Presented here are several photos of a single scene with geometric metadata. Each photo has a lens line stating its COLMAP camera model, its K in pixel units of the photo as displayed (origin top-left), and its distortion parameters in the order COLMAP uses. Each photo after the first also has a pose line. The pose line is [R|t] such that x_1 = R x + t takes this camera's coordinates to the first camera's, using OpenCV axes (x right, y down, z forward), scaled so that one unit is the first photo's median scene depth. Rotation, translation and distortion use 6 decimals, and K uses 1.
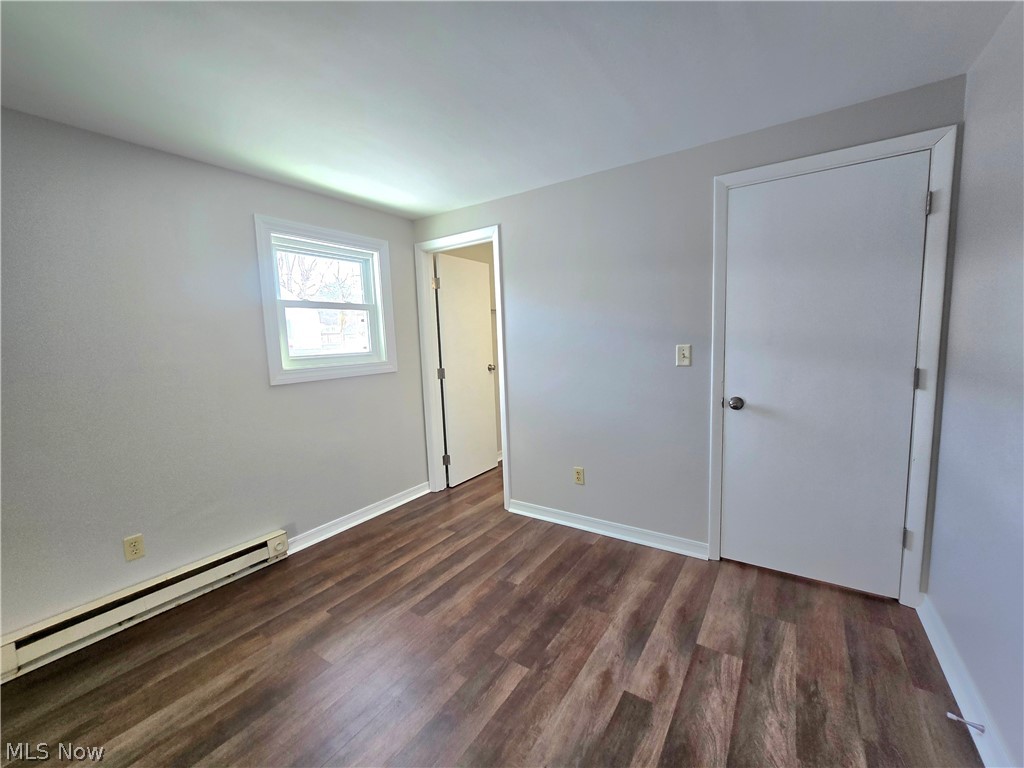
lens RADIAL K [[419.7, 0, 512.0], [0, 419.7, 384.0], [0, 0, 1]] dist [0.000471, 0.000030]
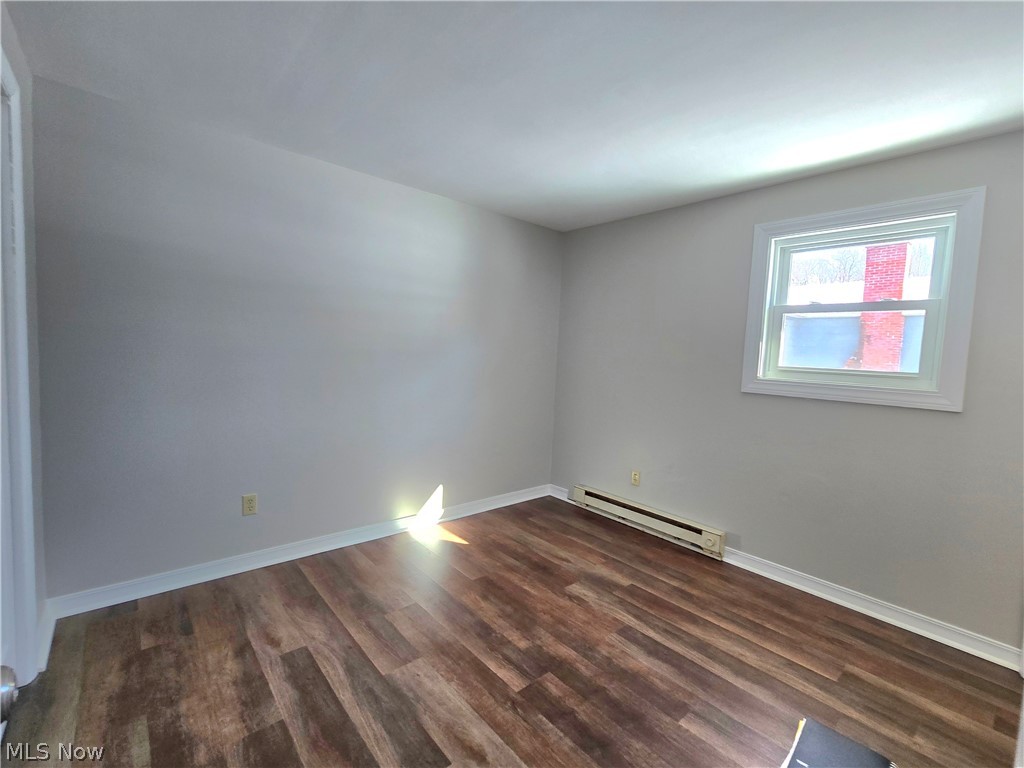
lens RADIAL K [[454.3, 0, 512.0], [0, 454.3, 384.0], [0, 0, 1]] dist [0.000144, 0.000012]
pose [[-0.260231, 0.097835, -0.960577, 0.829136], [-0.139105, 0.980676, 0.137567, -0.118679], [0.955473, 0.169421, -0.241593, 0.972076]]
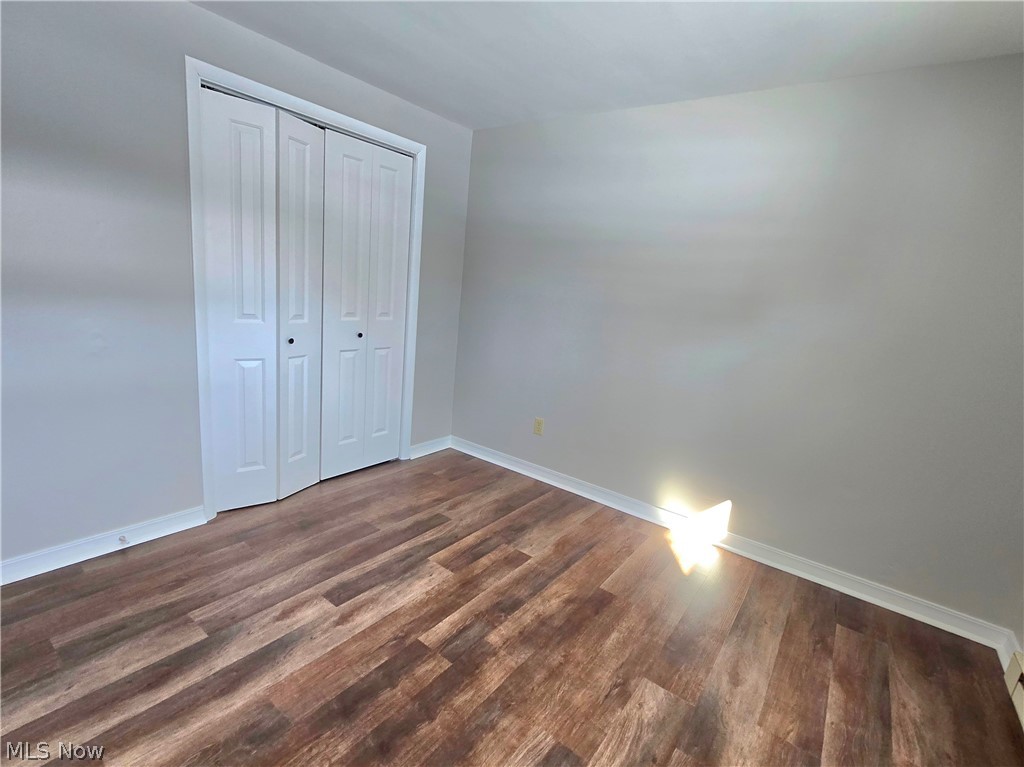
lens RADIAL K [[478.5, 0, 512.0], [0, 478.5, 383.5], [0, 0, 1]] dist [0.000183, -0.000102]
pose [[-0.997400, -0.063932, 0.033259, -0.142464], [-0.050775, 0.950924, 0.305229, -0.156784], [-0.051141, 0.302746, -0.951698, 1.577162]]
